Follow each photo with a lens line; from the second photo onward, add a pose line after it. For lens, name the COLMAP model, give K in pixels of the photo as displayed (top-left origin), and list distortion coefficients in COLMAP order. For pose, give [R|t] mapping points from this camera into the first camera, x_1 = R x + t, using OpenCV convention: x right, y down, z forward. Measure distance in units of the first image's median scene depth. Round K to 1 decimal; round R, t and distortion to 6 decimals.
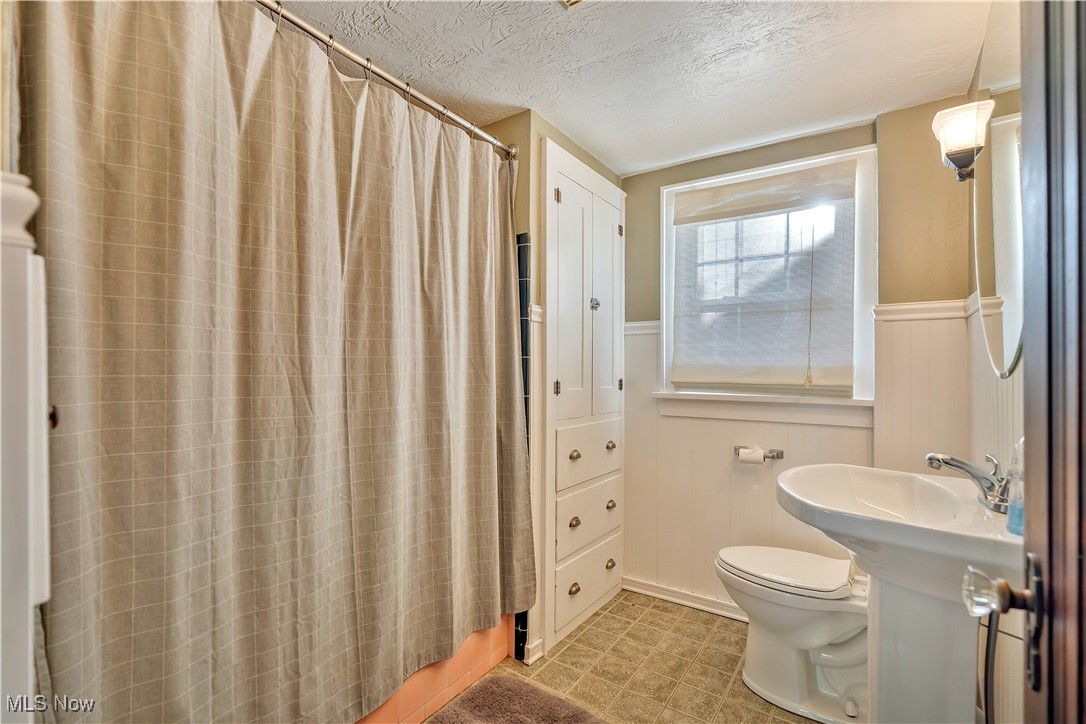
lens RADIAL K [[500.8, 0, 541.3], [0, 500.8, 366.6], [0, 0, 1]] dist [-0.005539, 0.000751]
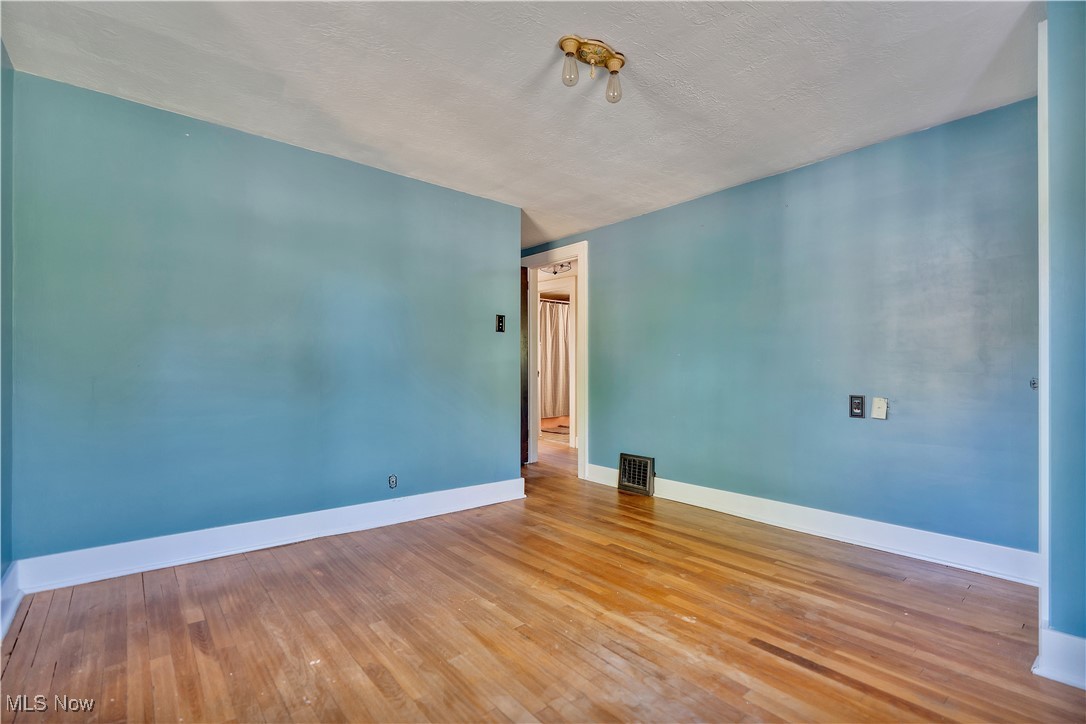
lens RADIAL K [[500.8, 0, 545.1], [0, 500.8, 362.4], [0, 0, 1]] dist [-0.005539, 0.000751]
pose [[0.958431, -0.003195, -0.285308, 1.070481], [0.003473, 0.999994, 0.000467, 0.074573], [0.285305, -0.001438, 0.958436, -4.122714]]
